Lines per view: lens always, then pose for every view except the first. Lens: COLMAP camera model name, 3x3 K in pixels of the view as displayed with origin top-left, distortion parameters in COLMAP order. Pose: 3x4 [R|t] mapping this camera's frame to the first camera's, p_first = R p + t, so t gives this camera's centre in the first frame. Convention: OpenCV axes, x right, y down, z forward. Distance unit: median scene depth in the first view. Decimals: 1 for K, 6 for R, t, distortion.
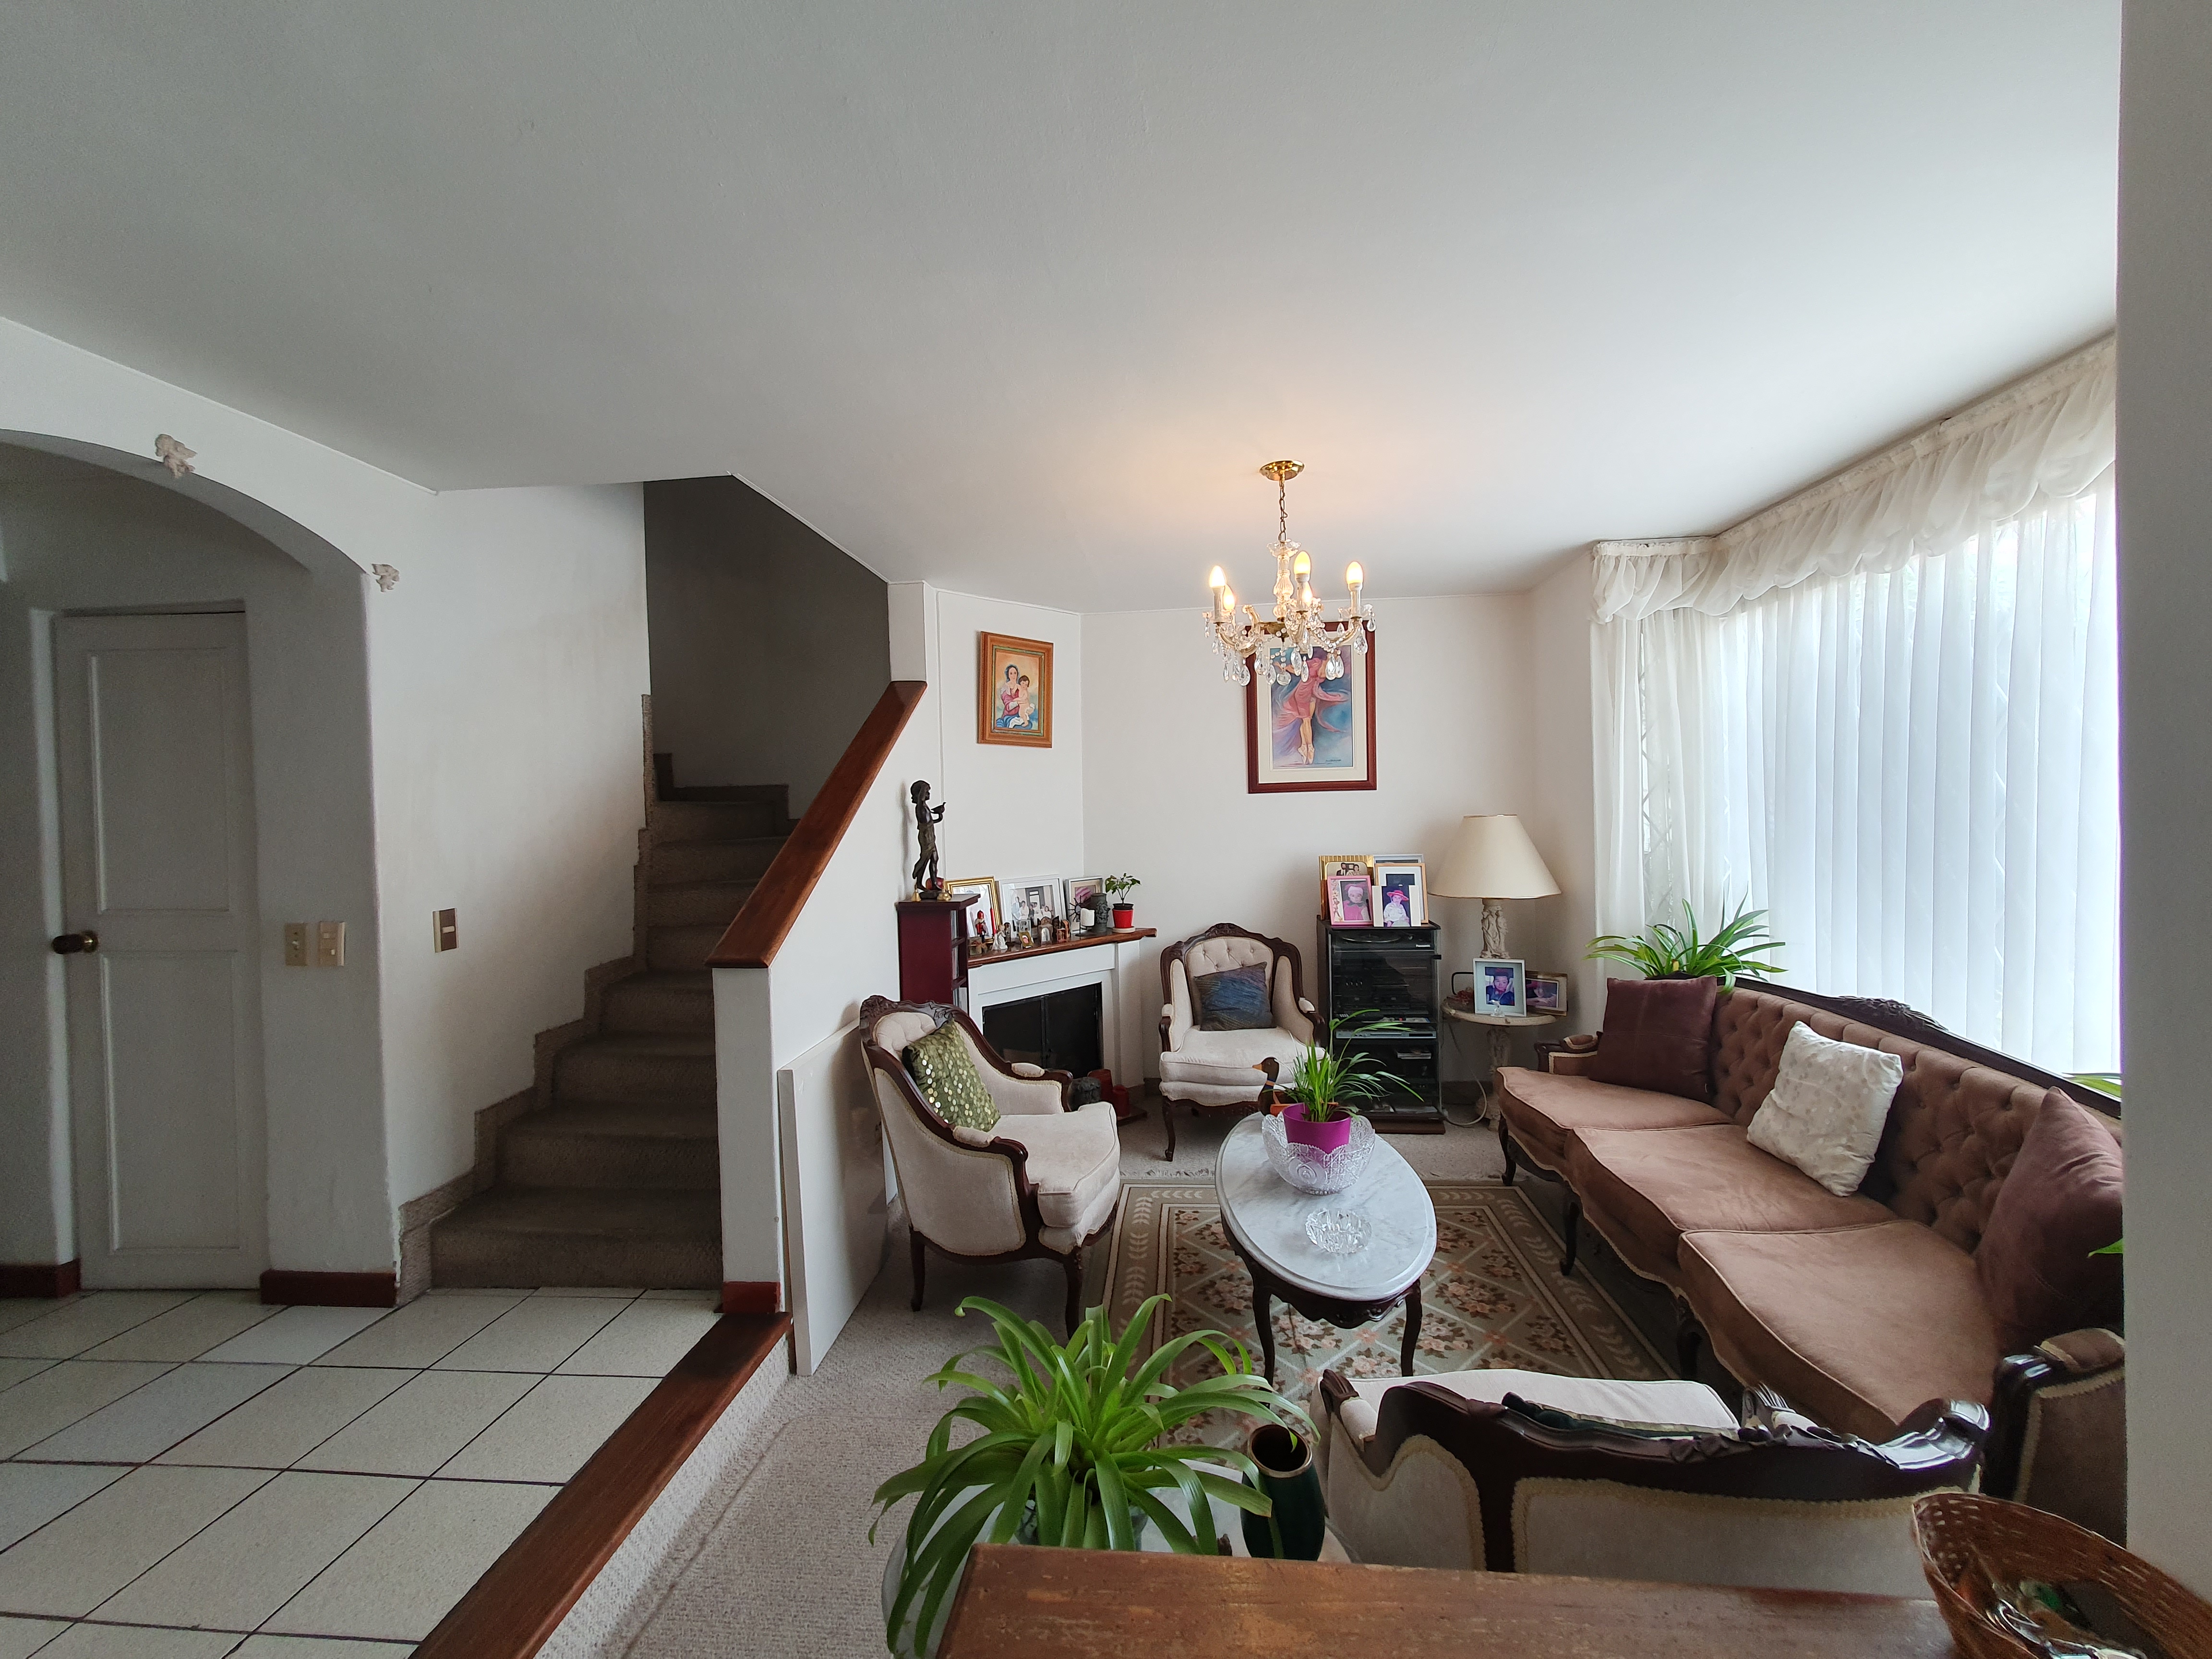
lens RADIAL K [[869.3, 0, 1119.2], [0, 869.3, 841.9], [0, 0, 1]] dist [0.007985, -0.000600]
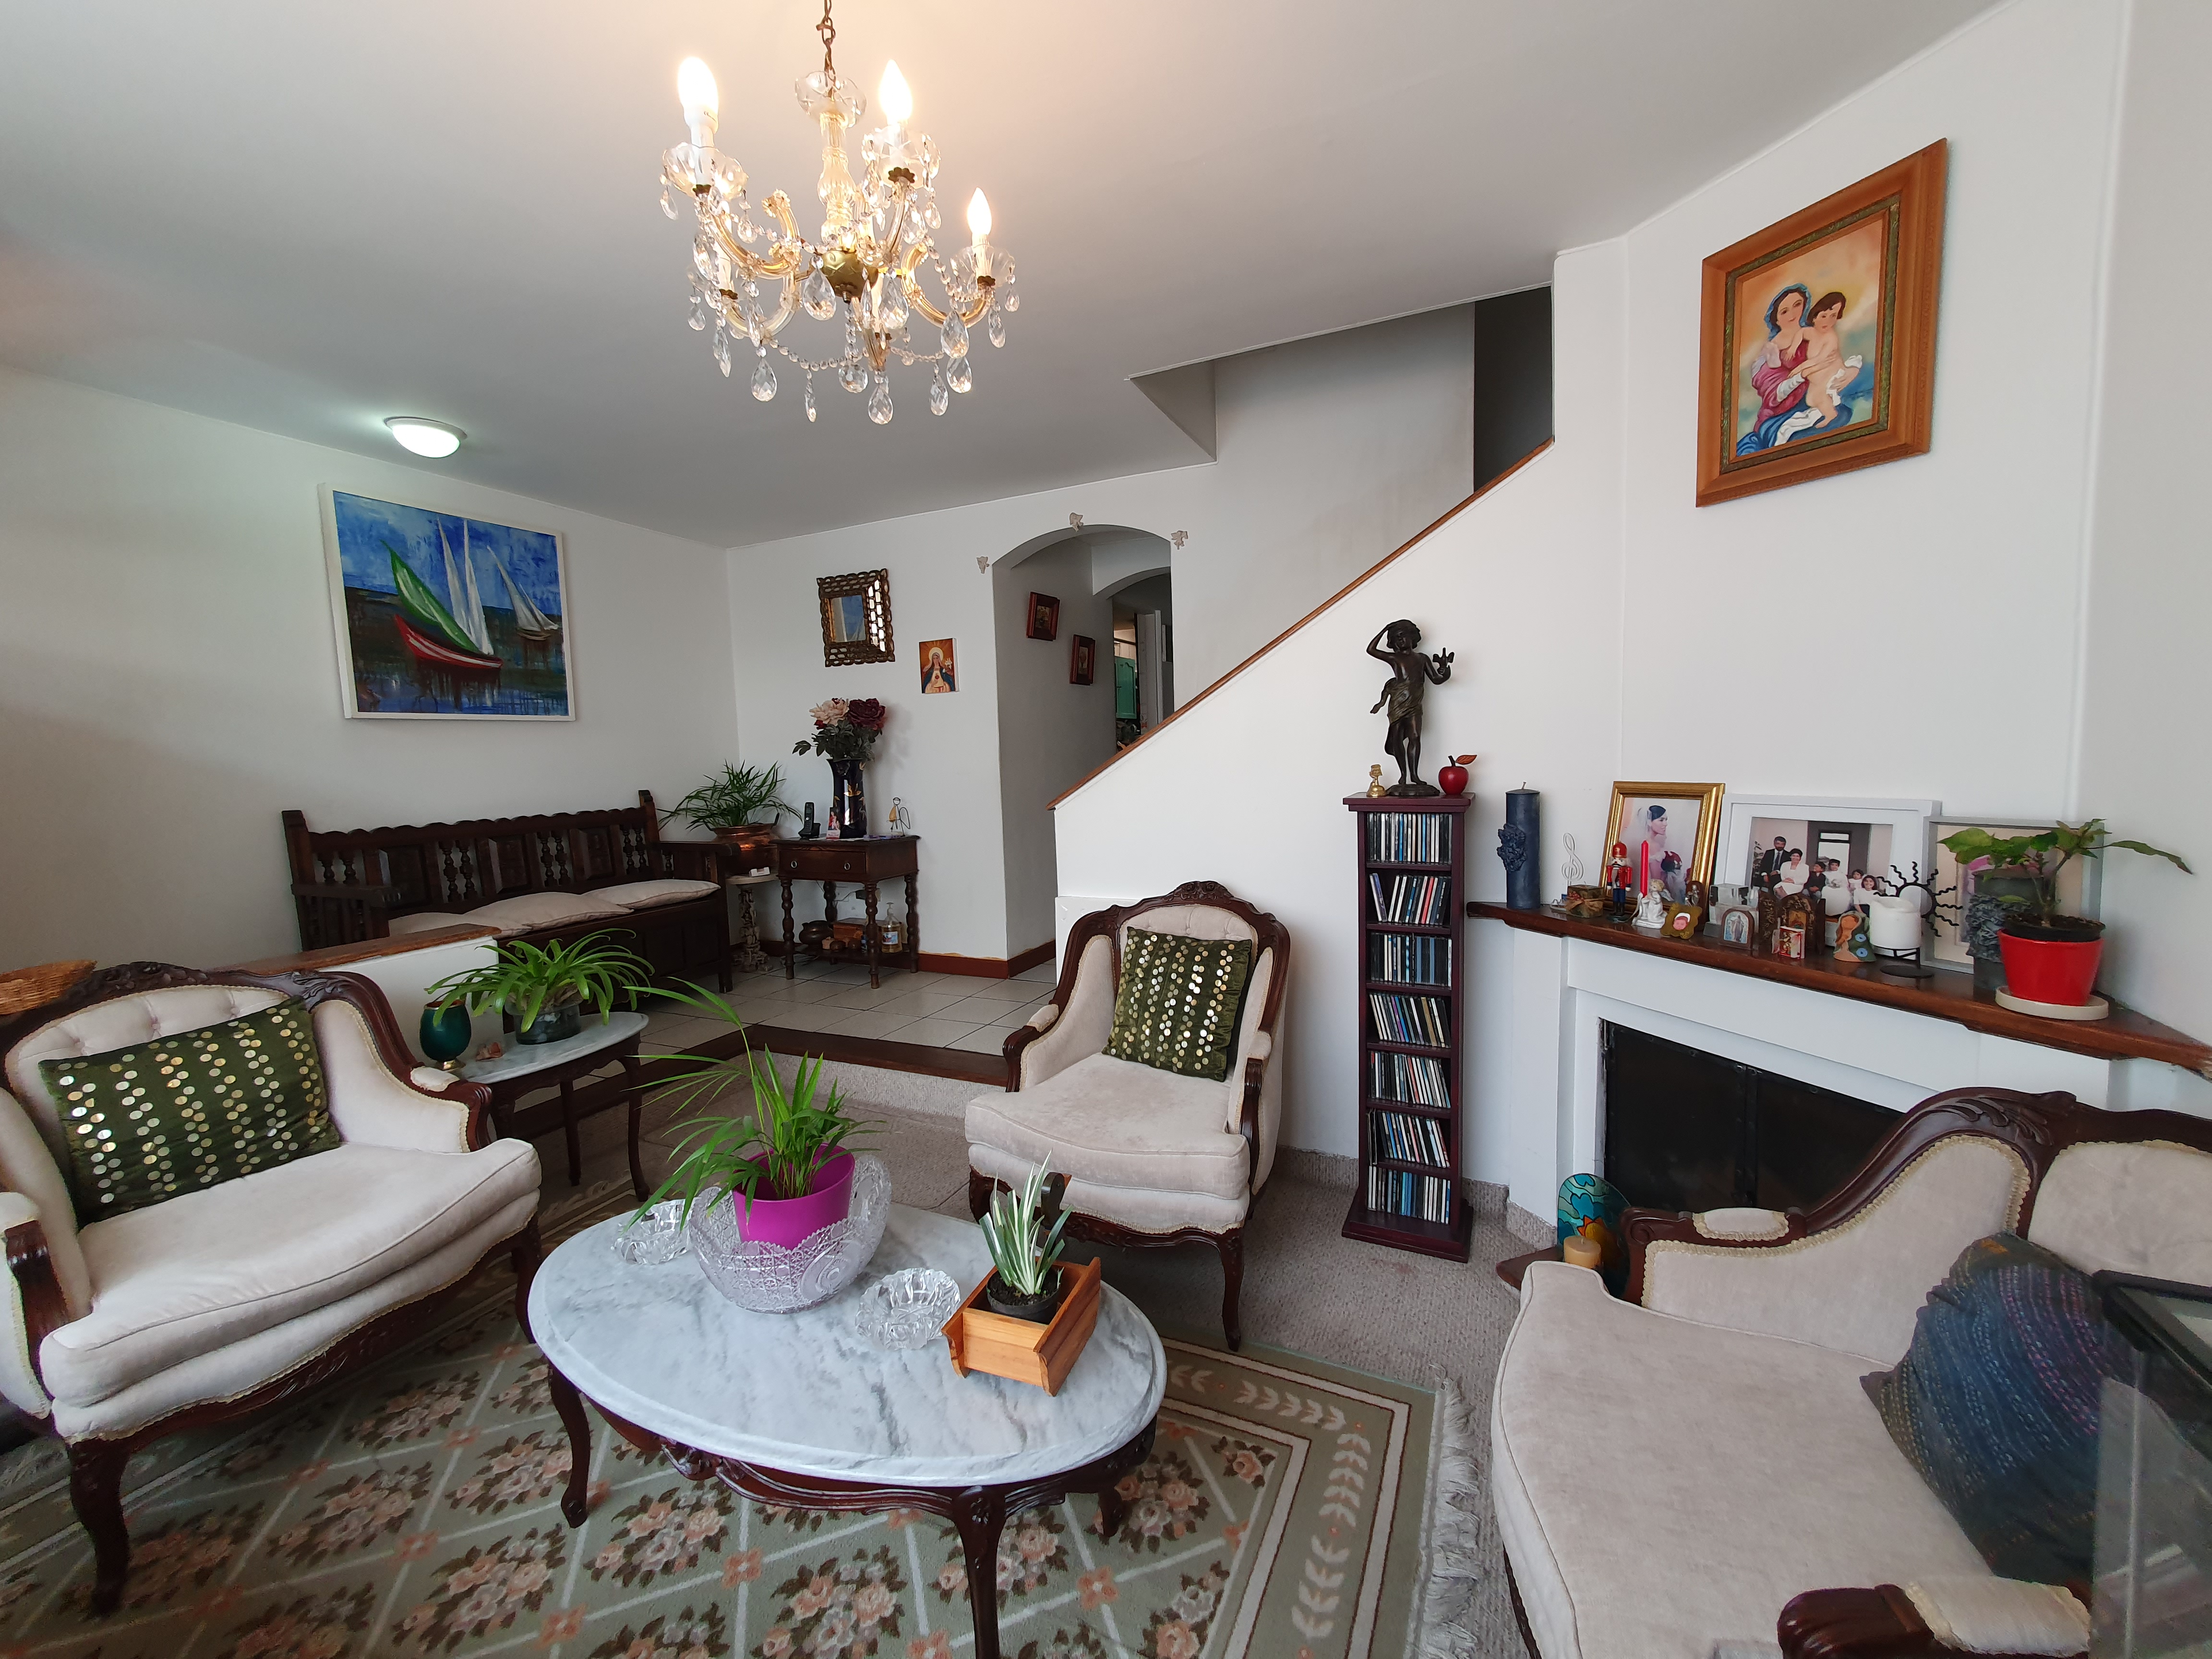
lens RADIAL K [[869.3, 0, 1120.8], [0, 869.3, 809.1], [0, 0, 1]] dist [0.007985, -0.000600]
pose [[-0.311969, 0.106347, -0.944122, 0.404526], [0.005568, 0.993903, 0.110114, -0.001372], [0.950076, 0.029095, -0.310659, 0.829746]]
